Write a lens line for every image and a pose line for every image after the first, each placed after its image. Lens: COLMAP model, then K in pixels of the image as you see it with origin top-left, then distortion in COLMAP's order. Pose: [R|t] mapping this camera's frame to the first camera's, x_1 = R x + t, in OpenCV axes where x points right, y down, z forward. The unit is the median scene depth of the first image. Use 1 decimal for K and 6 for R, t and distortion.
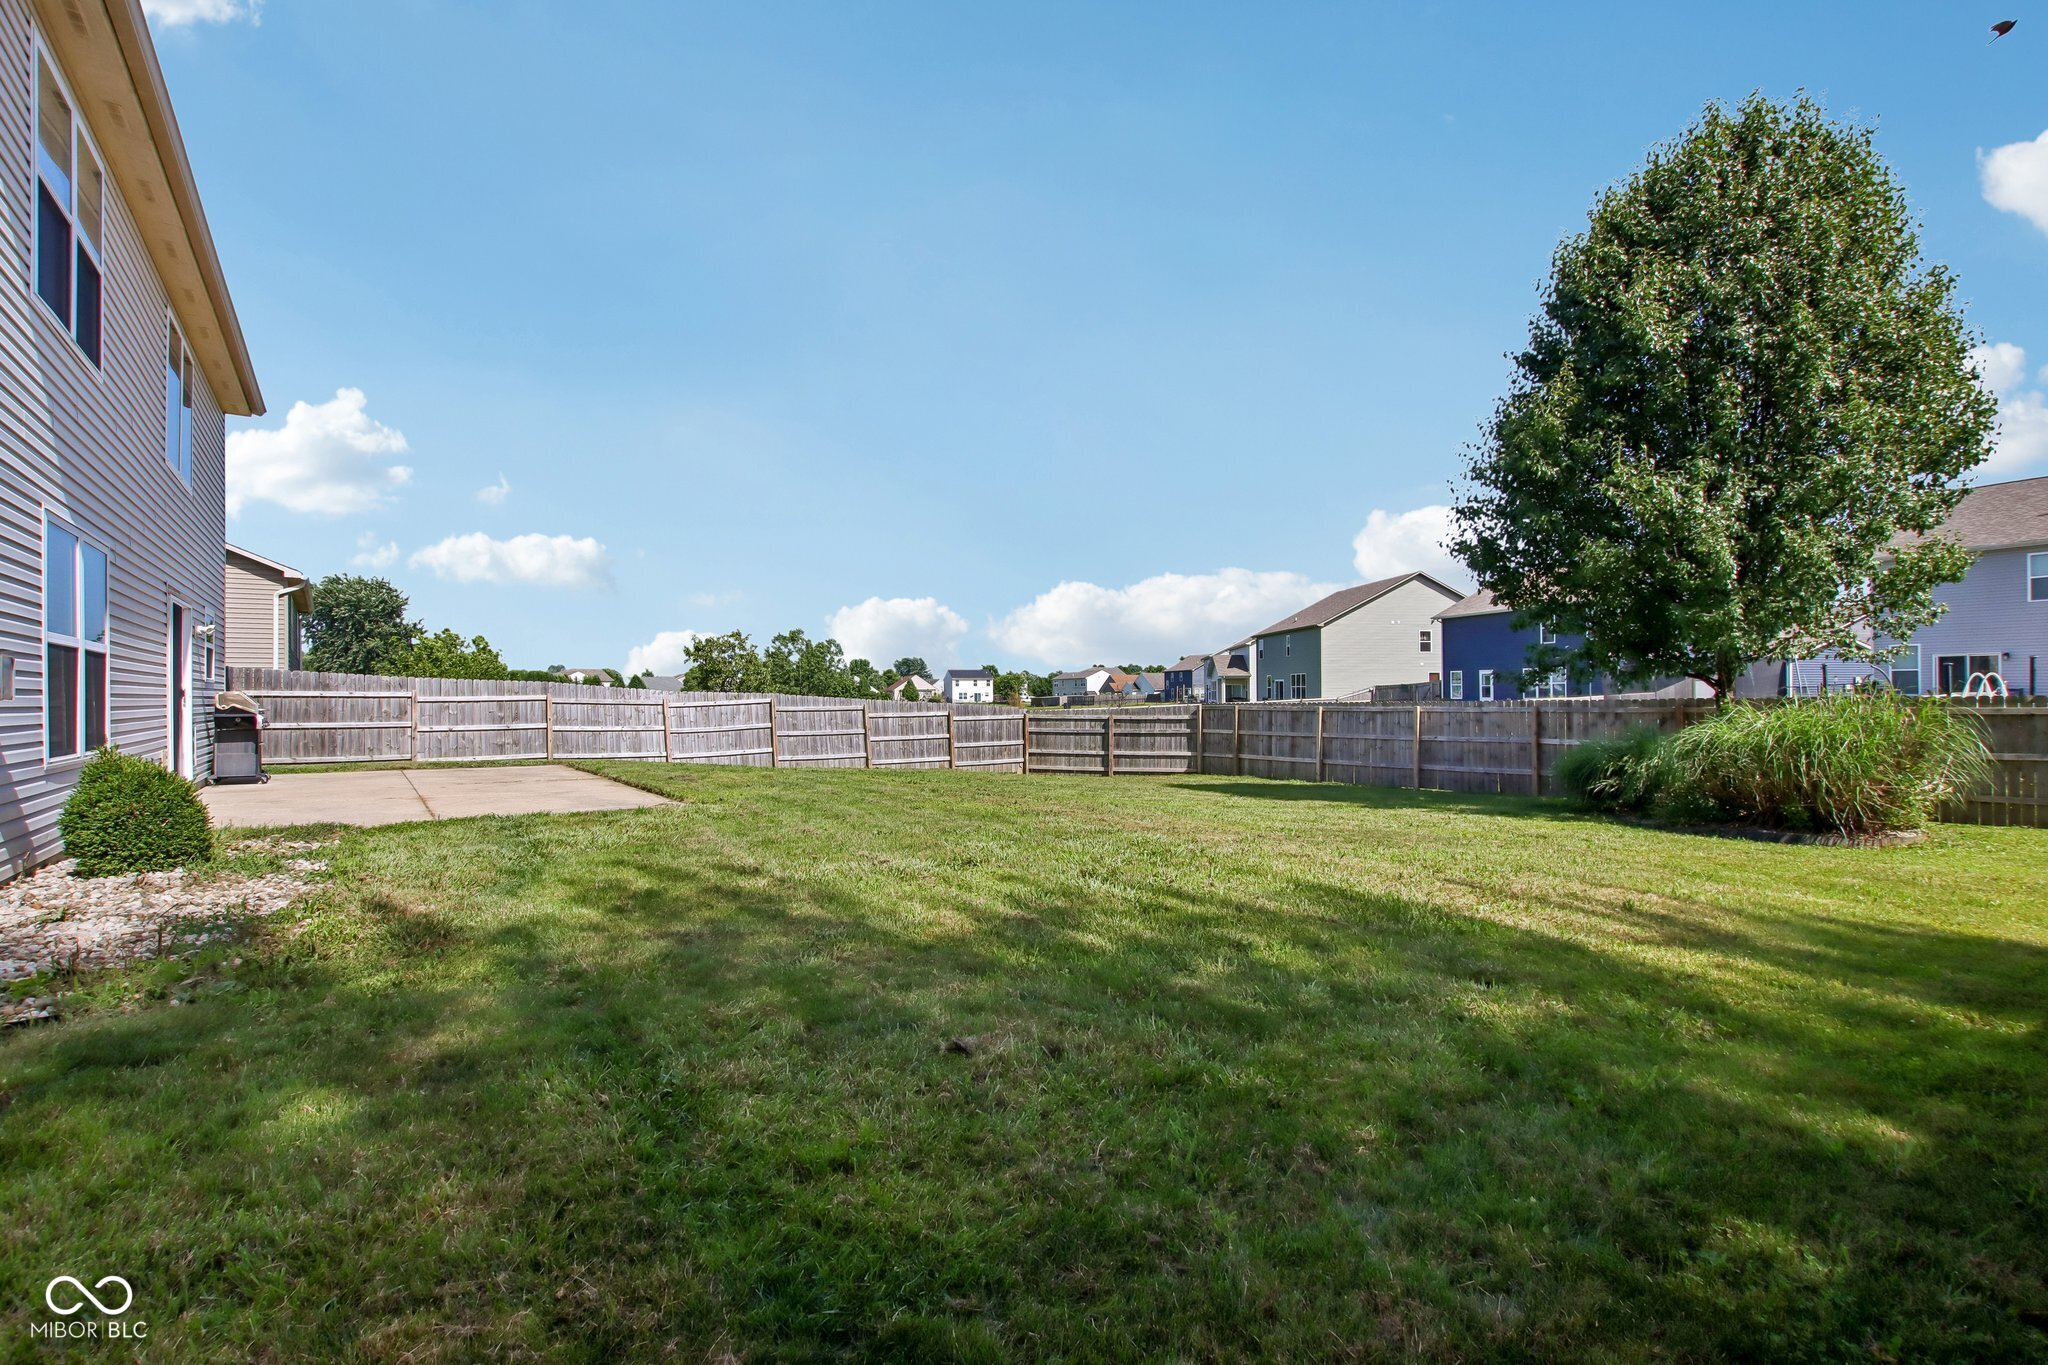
lens RADIAL K [[966.8, 0, 1028.0], [0, 966.8, 694.4], [0, 0, 1]] dist [-0.032487, 0.007125]
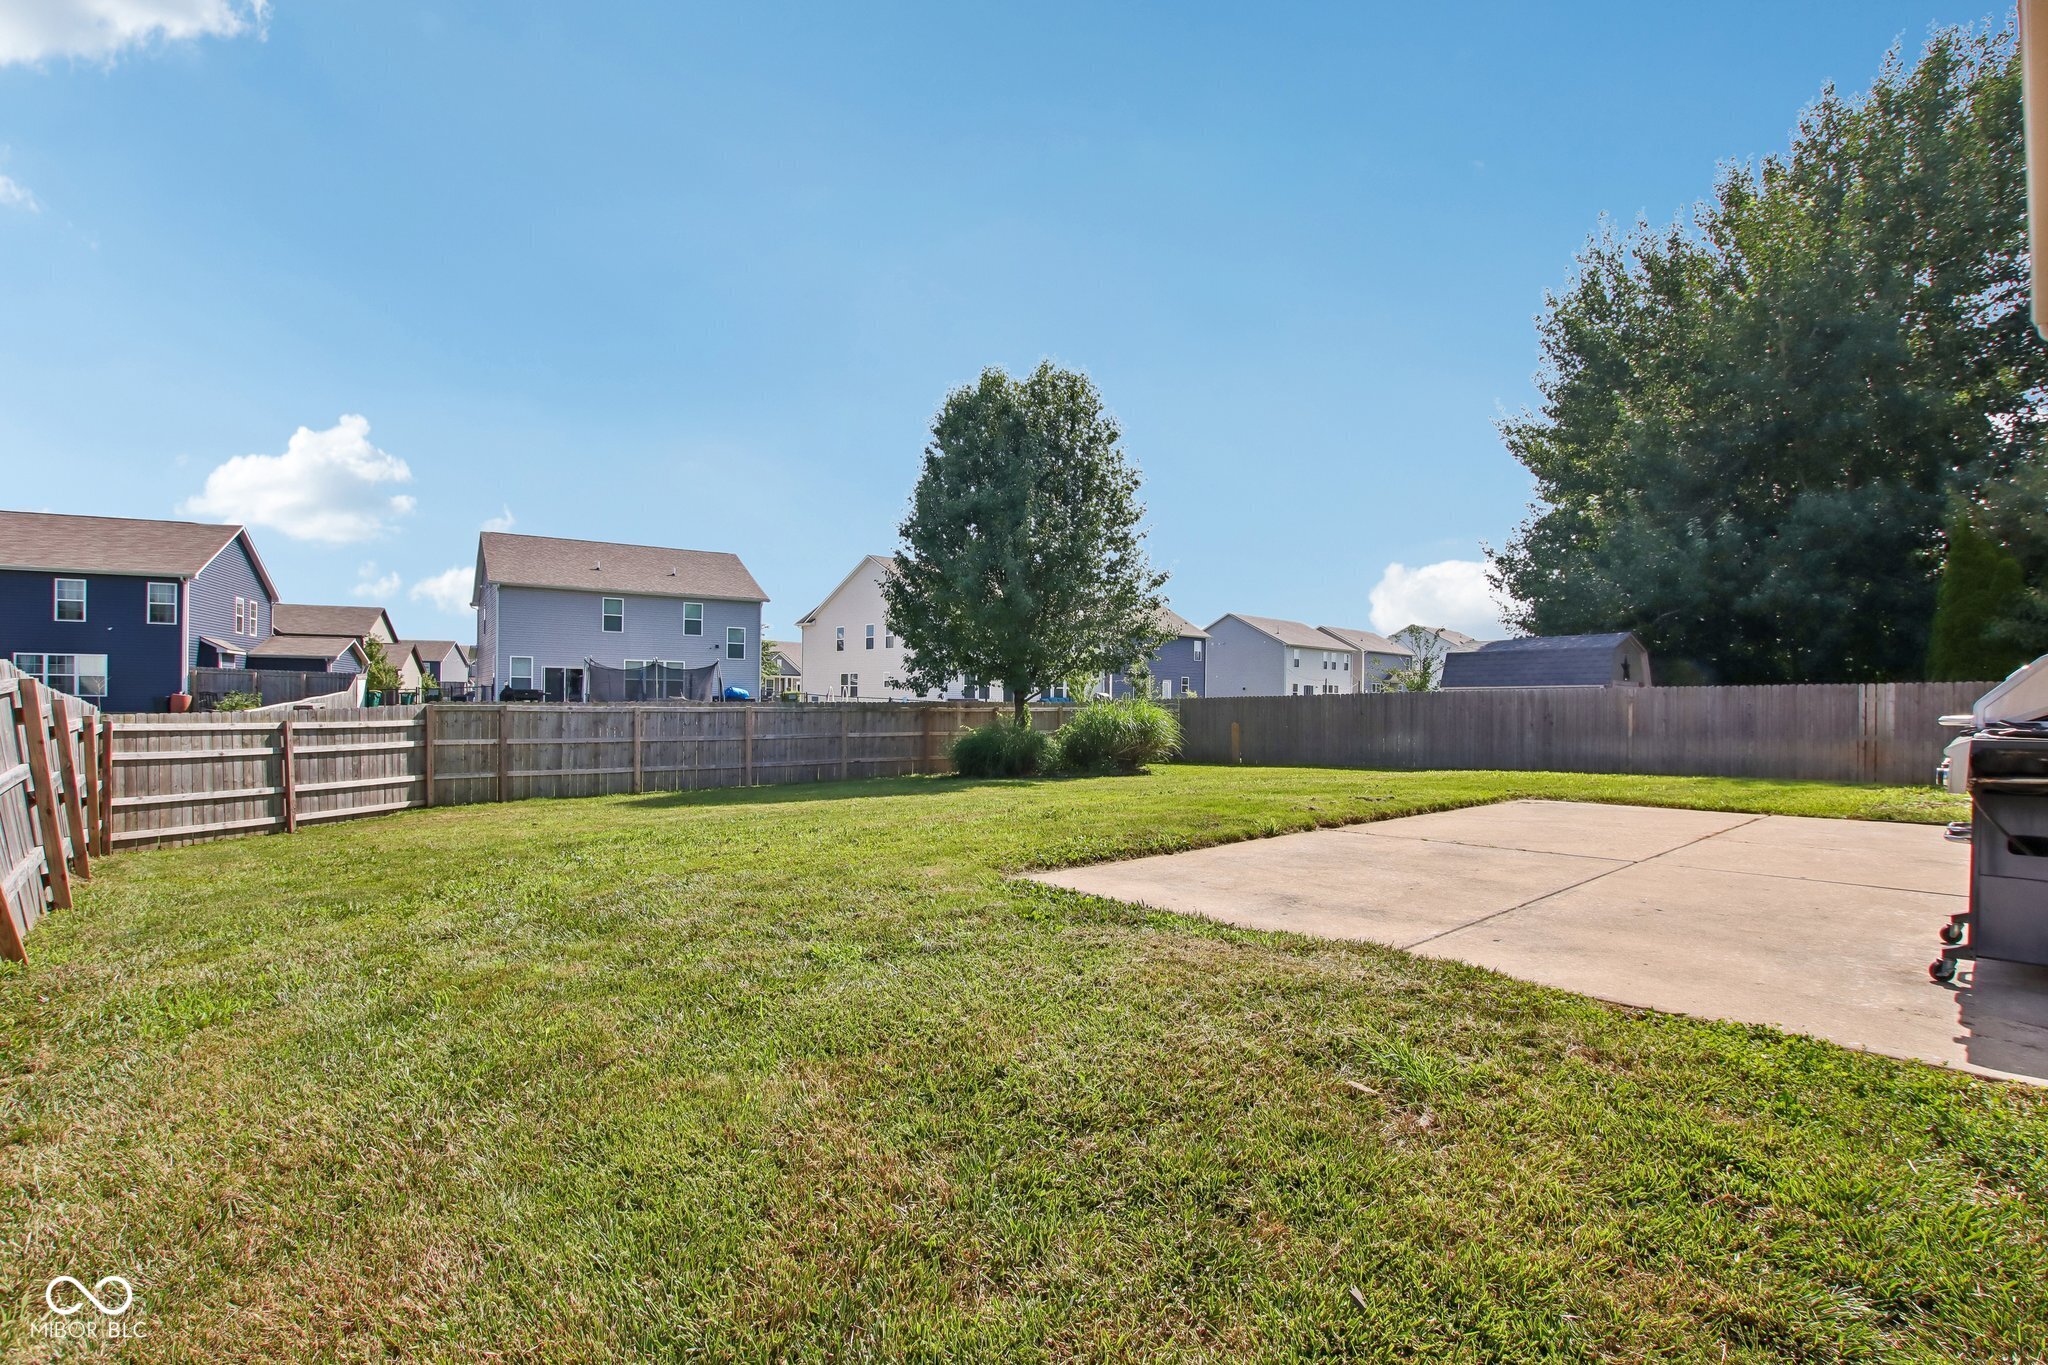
lens RADIAL K [[966.8, 0, 1021.7], [0, 966.8, 688.9], [0, 0, 1]] dist [-0.032487, 0.007125]
pose [[-0.024830, 0.021122, 0.999469, -0.482069], [-0.002678, 0.999772, -0.021195, 0.012830], [-0.999688, -0.003202, -0.024768, 0.596600]]
